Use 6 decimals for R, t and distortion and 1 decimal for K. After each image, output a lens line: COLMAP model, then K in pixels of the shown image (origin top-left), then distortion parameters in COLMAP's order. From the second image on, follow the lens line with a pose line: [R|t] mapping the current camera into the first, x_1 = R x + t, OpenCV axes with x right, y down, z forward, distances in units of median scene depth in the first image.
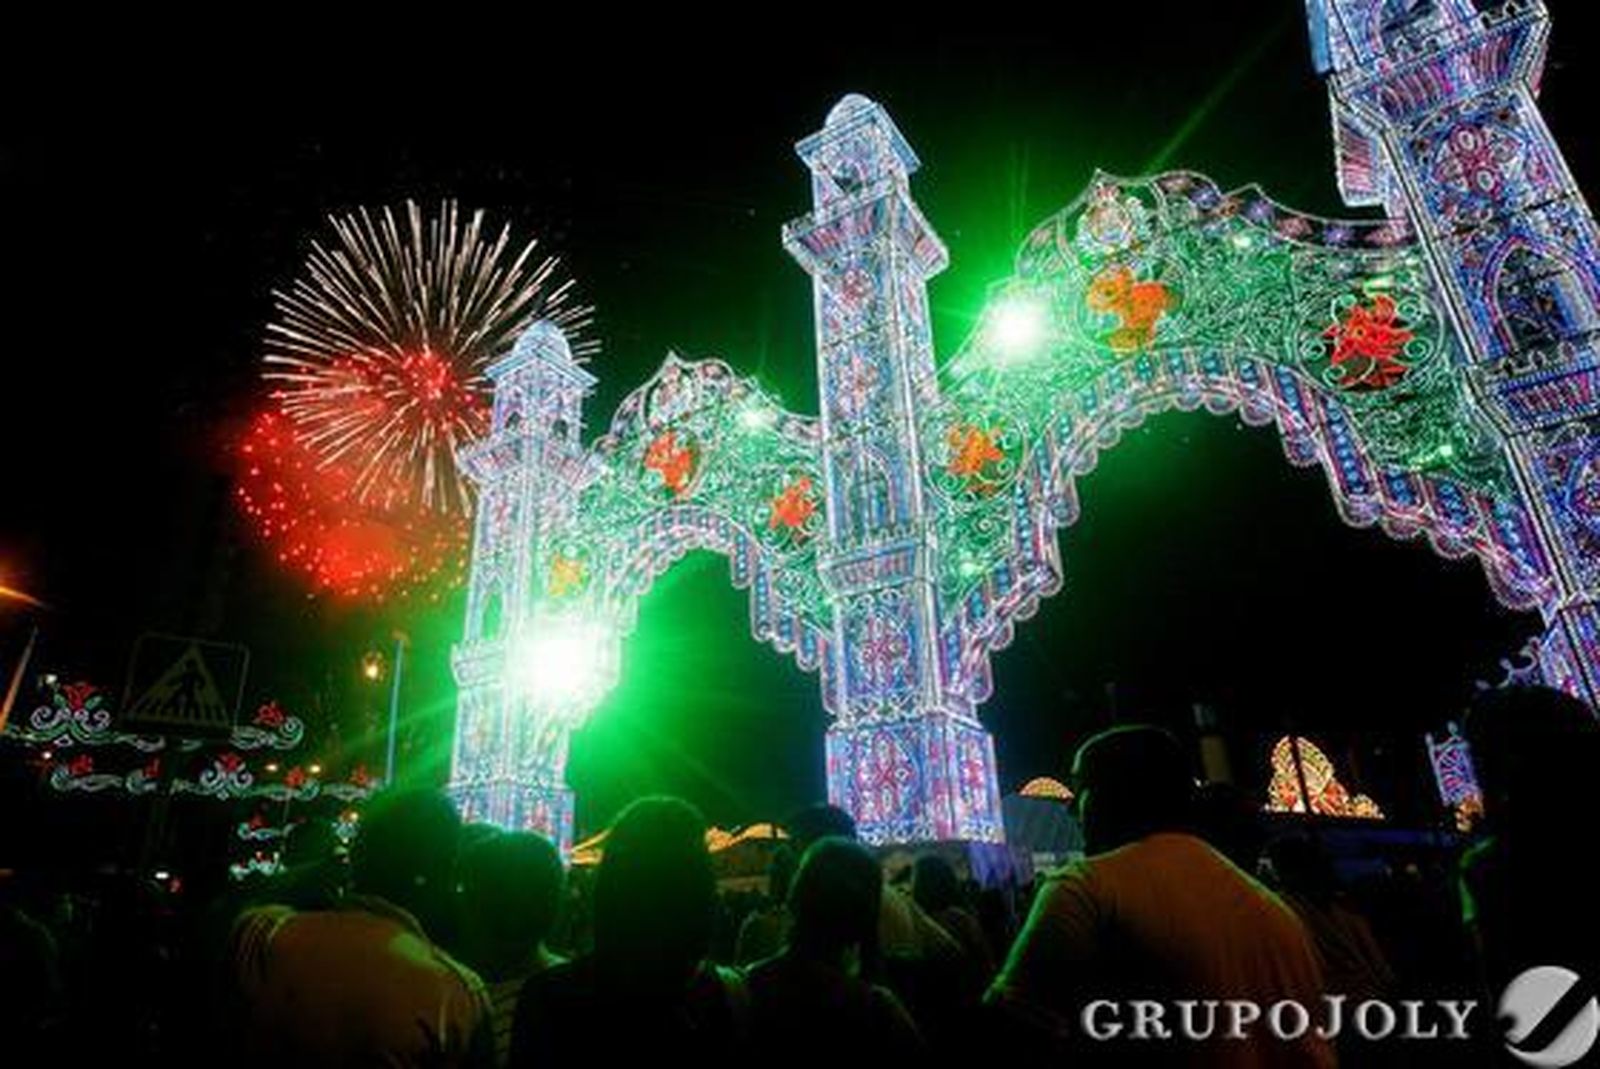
lens RADIAL K [[946.6, 0, 800.0], [0, 946.6, 534.5], [0, 0, 1]] dist [-0.059600, 0.000852]
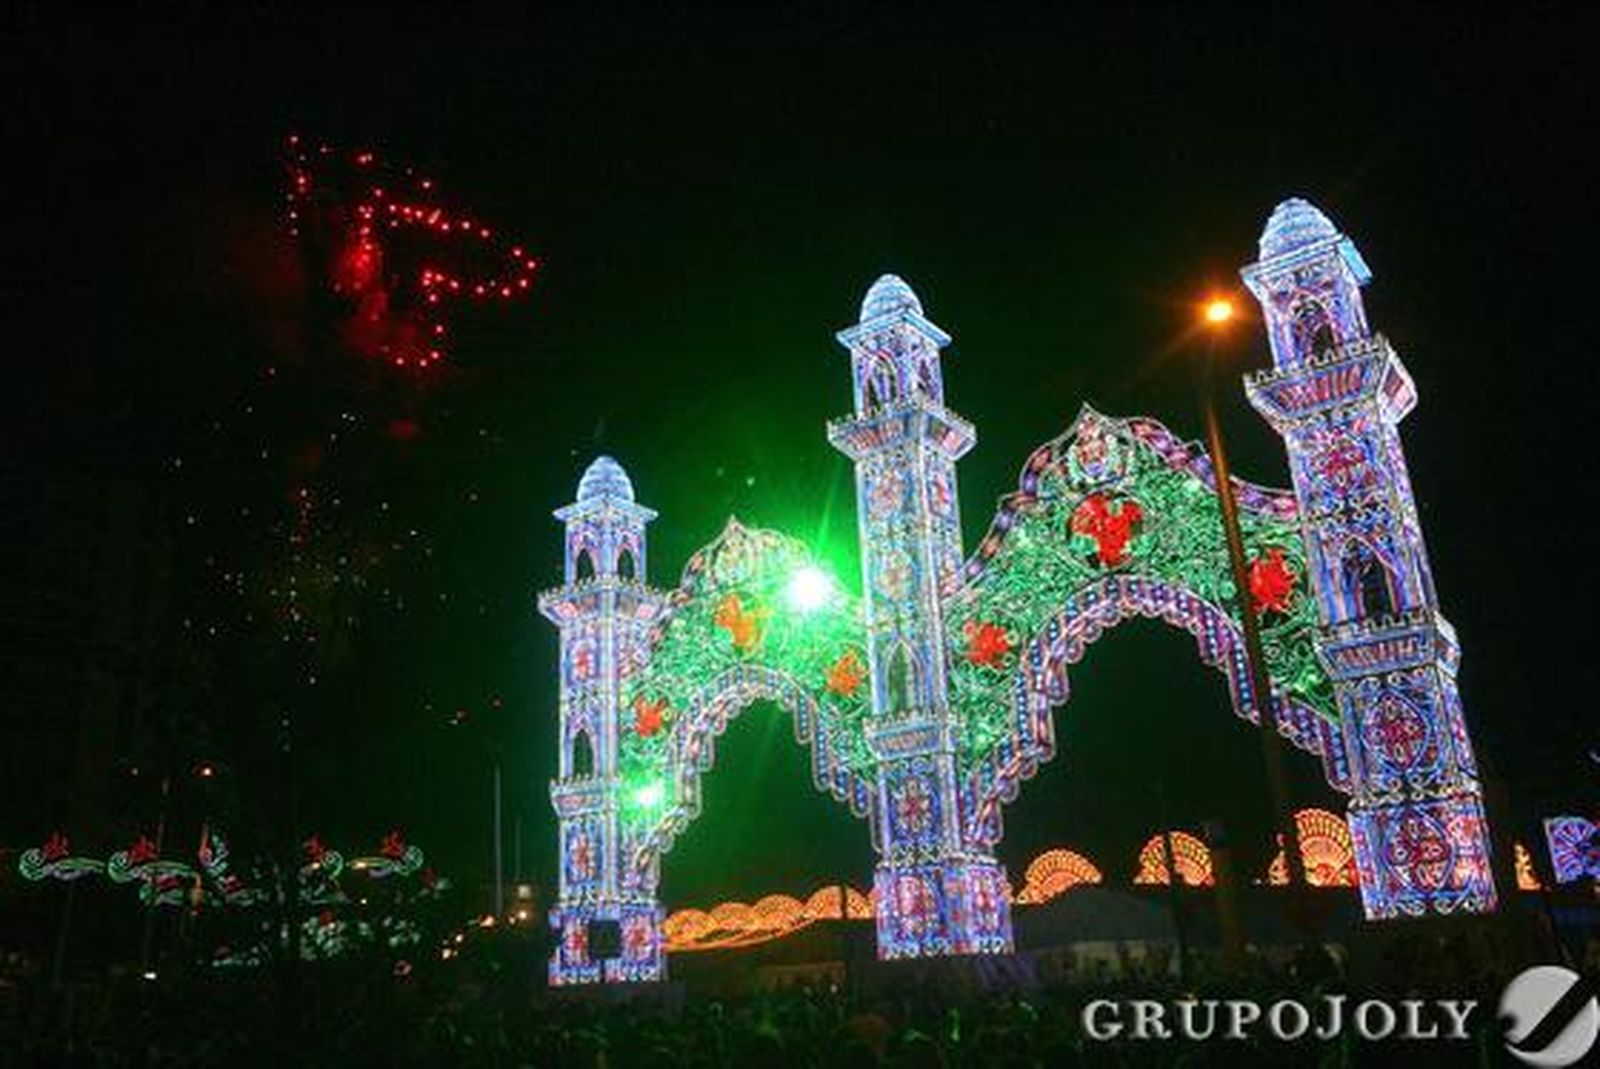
lens RADIAL K [[1377.3, 0, 807.2], [0, 1377.3, 556.0], [0, 0, 1]] dist [-0.047423, 0.002865]
pose [[0.997630, -0.035963, -0.058663, 0.057049], [0.040251, 0.996474, 0.073615, -0.332771], [0.055809, -0.075802, 0.995560, -0.779760]]
